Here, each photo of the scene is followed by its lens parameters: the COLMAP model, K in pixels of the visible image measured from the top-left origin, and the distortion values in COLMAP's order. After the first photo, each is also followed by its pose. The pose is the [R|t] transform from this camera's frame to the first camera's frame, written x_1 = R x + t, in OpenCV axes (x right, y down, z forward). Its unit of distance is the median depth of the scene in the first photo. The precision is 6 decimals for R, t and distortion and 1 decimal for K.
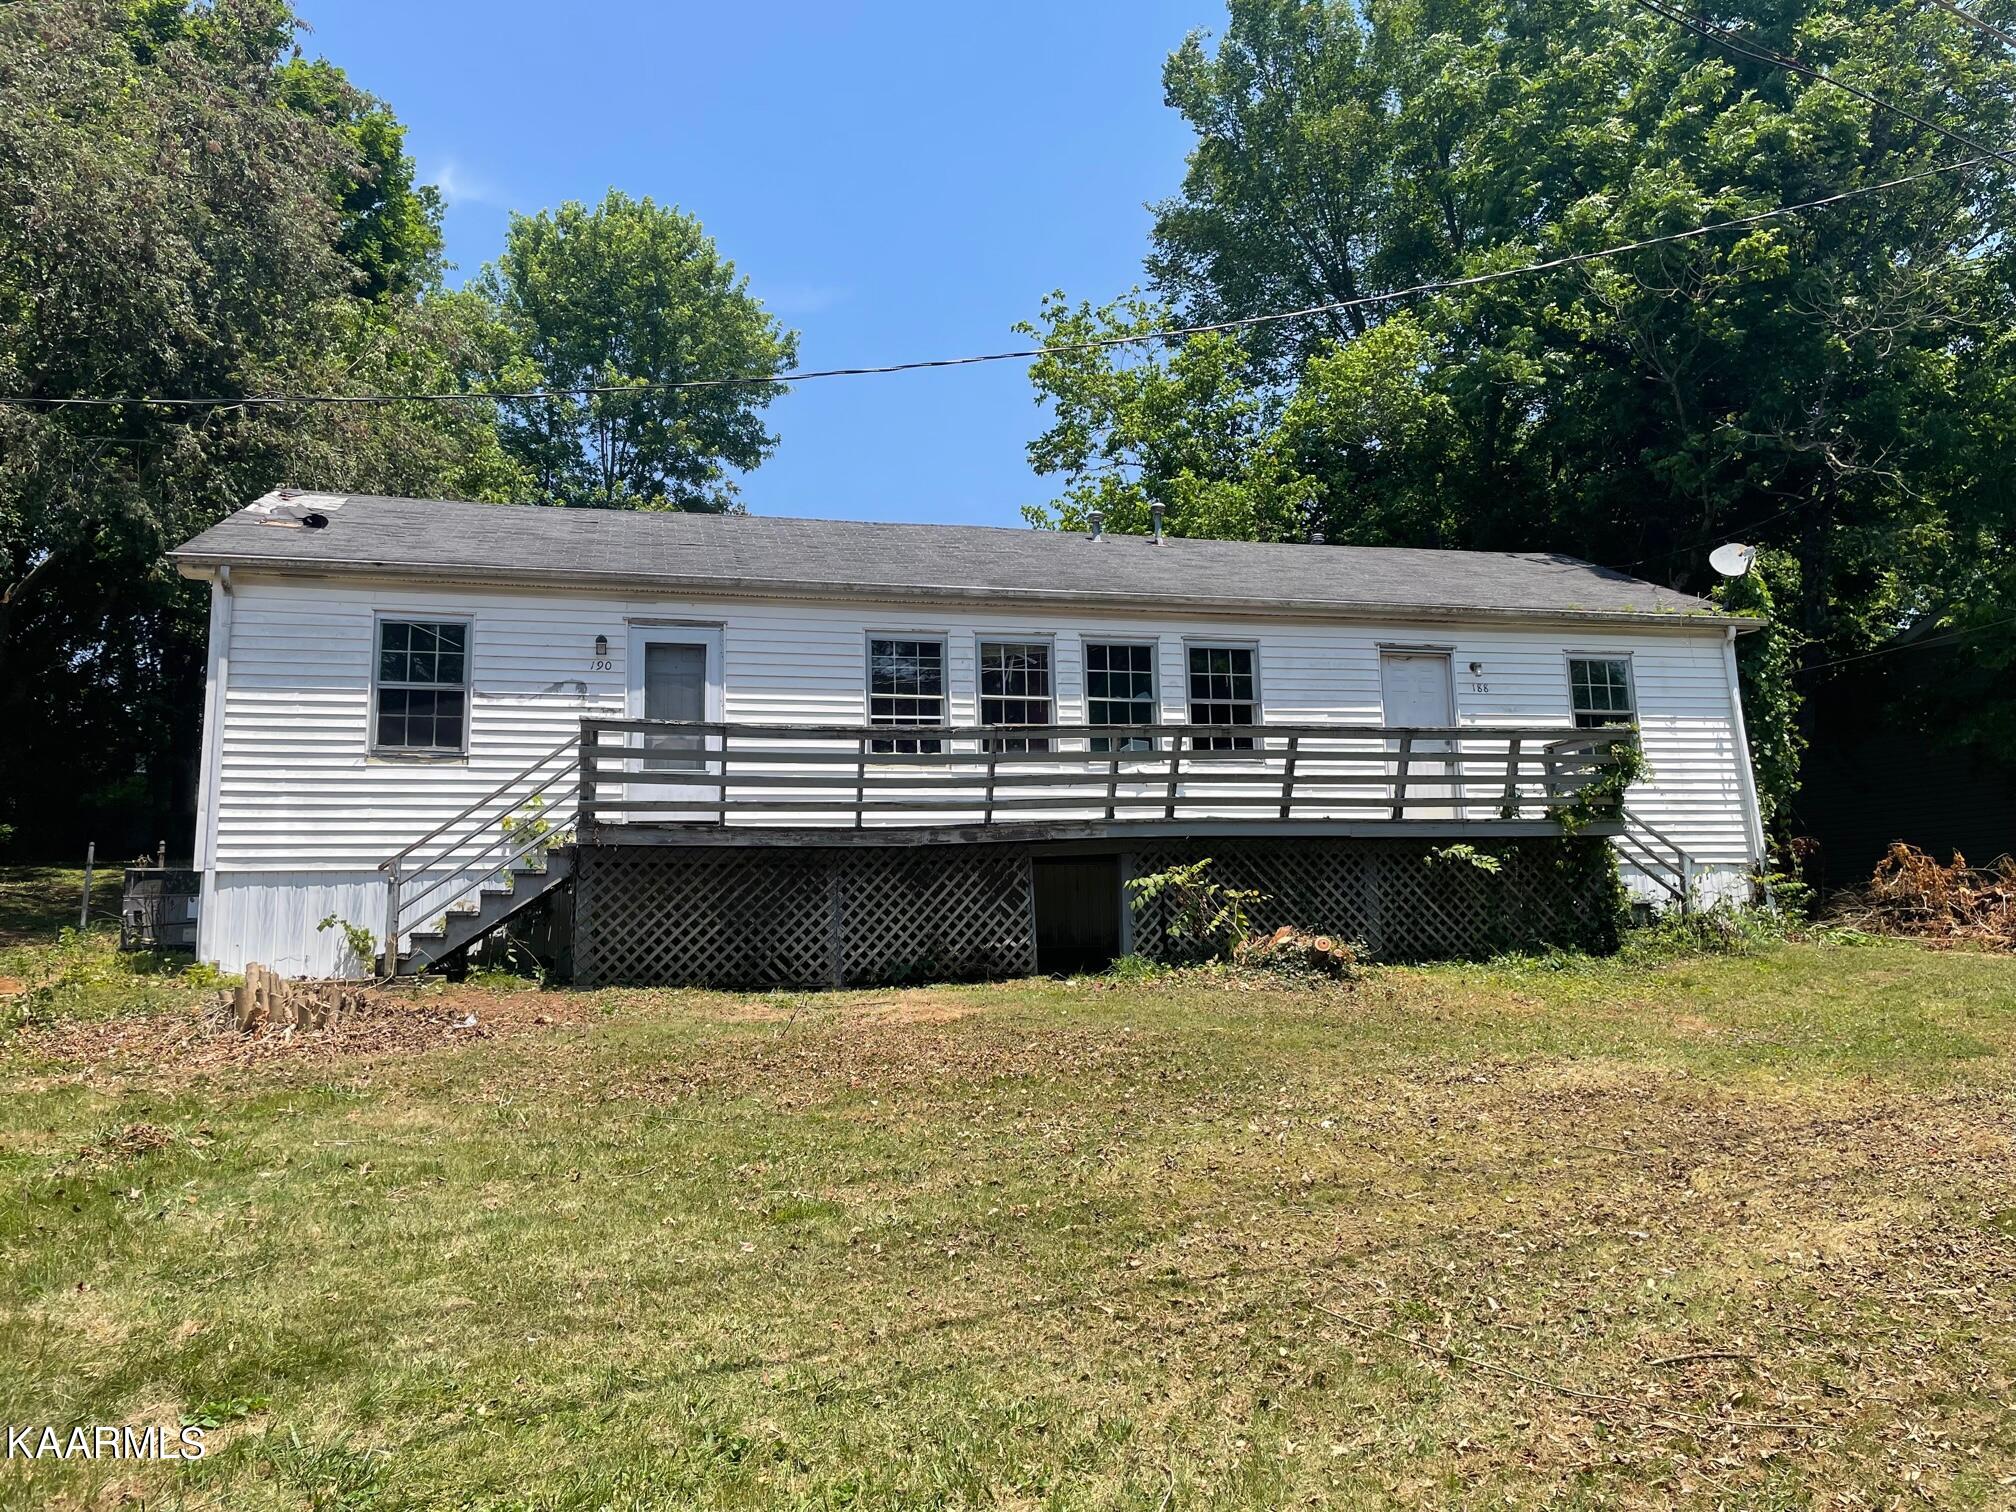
lens RADIAL K [[1532.4, 0, 1008.0], [0, 1532.4, 756.0], [0, 0, 1]] dist [0.129668, -0.256880]
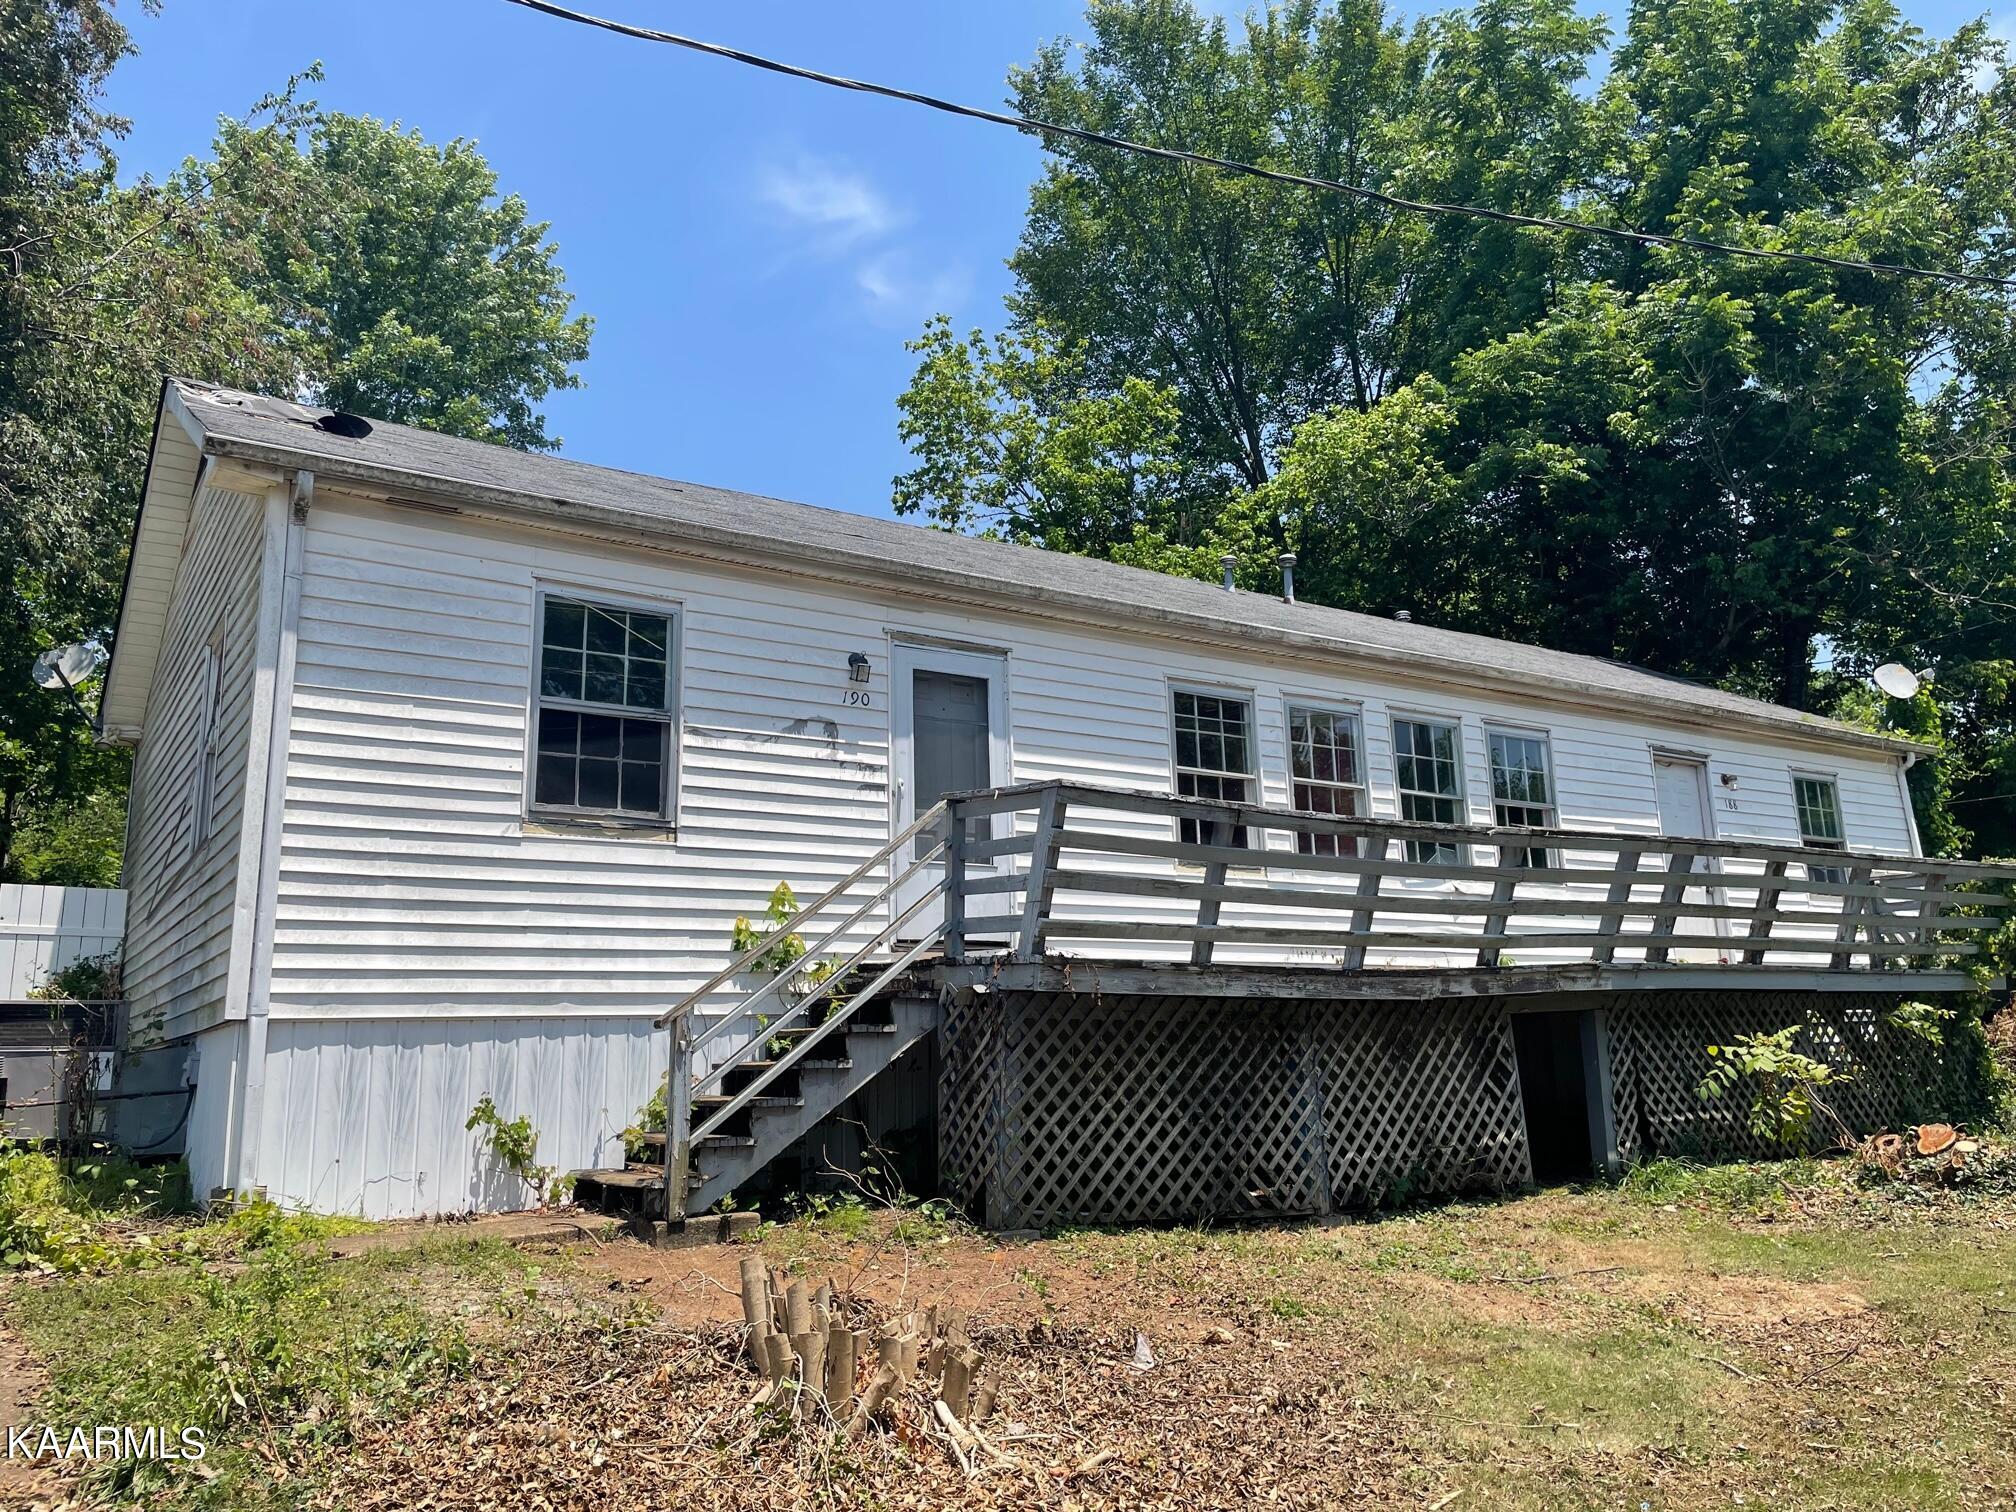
lens RADIAL K [[1532.4, 0, 1008.0], [0, 1532.4, 756.0], [0, 0, 1]] dist [0.129668, -0.256880]
pose [[0.944567, 0.067269, 0.321355, -0.443900], [-0.050545, 0.996911, -0.060113, 0.001813], [-0.324406, 0.040538, 0.945049, 0.395475]]
